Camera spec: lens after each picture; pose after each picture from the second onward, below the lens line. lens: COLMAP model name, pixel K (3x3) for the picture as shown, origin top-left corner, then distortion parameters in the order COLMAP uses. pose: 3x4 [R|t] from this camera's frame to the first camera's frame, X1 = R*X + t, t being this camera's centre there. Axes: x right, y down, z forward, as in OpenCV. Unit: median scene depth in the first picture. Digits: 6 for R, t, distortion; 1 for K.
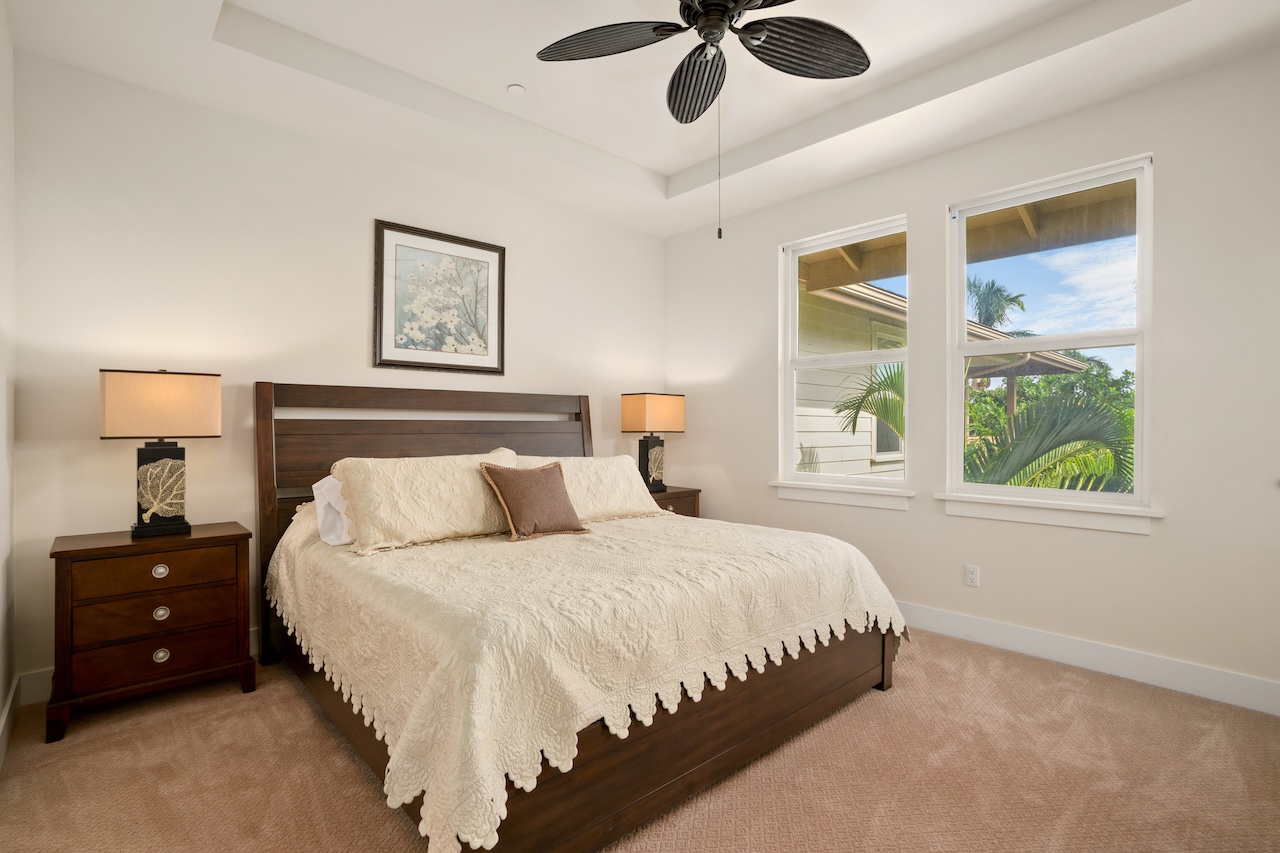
lens RADIAL K [[620.8, 0, 640.0], [0, 620.8, 426.5], [0, 0, 1]] dist [-0.000440, 0.000309]
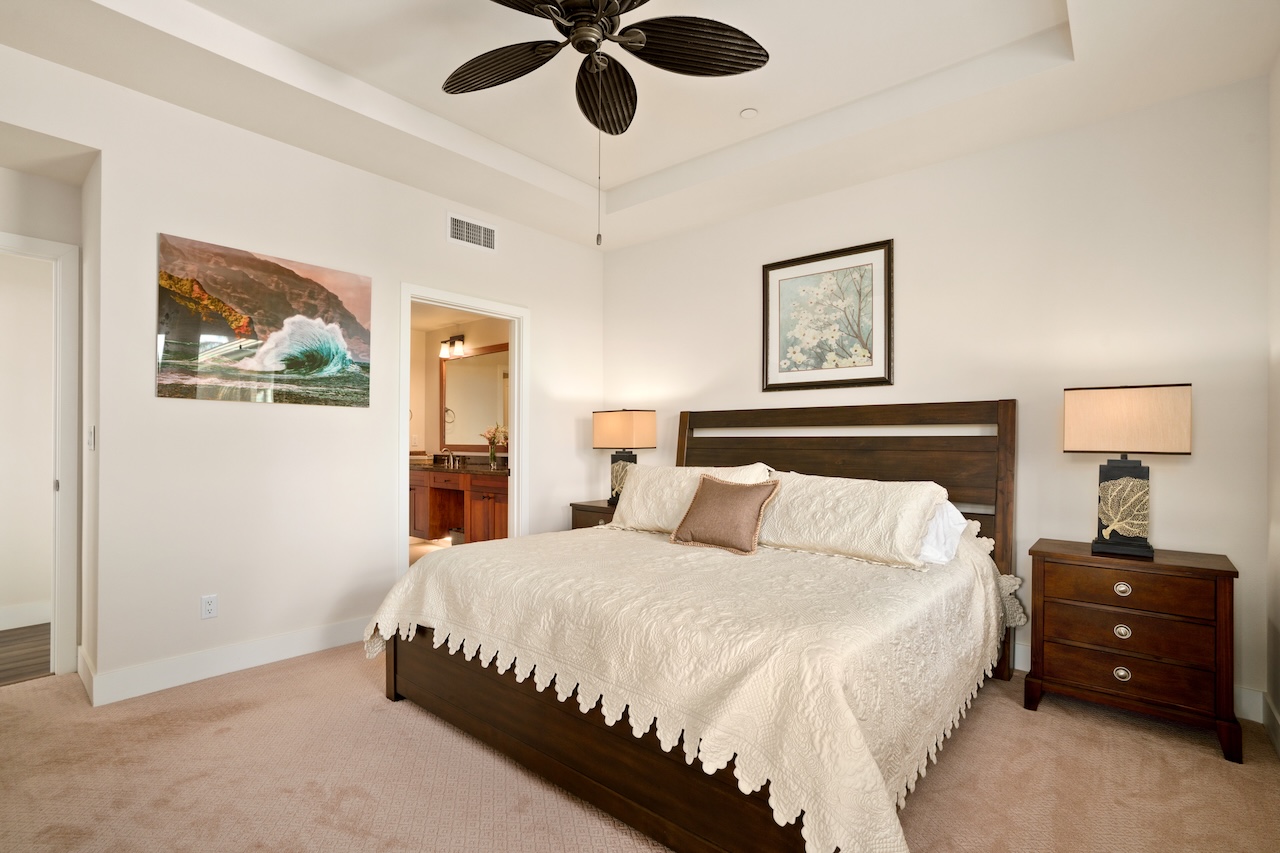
lens RADIAL K [[622.5, 0, 637.8], [0, 622.5, 448.1], [0, 0, 1]] dist [0.002296, 0.000534]
pose [[0.132236, 0.009333, -0.991174, 0.646065], [-0.004112, 0.999952, 0.008867, 0.001075], [0.991210, 0.002903, 0.132268, 0.558299]]
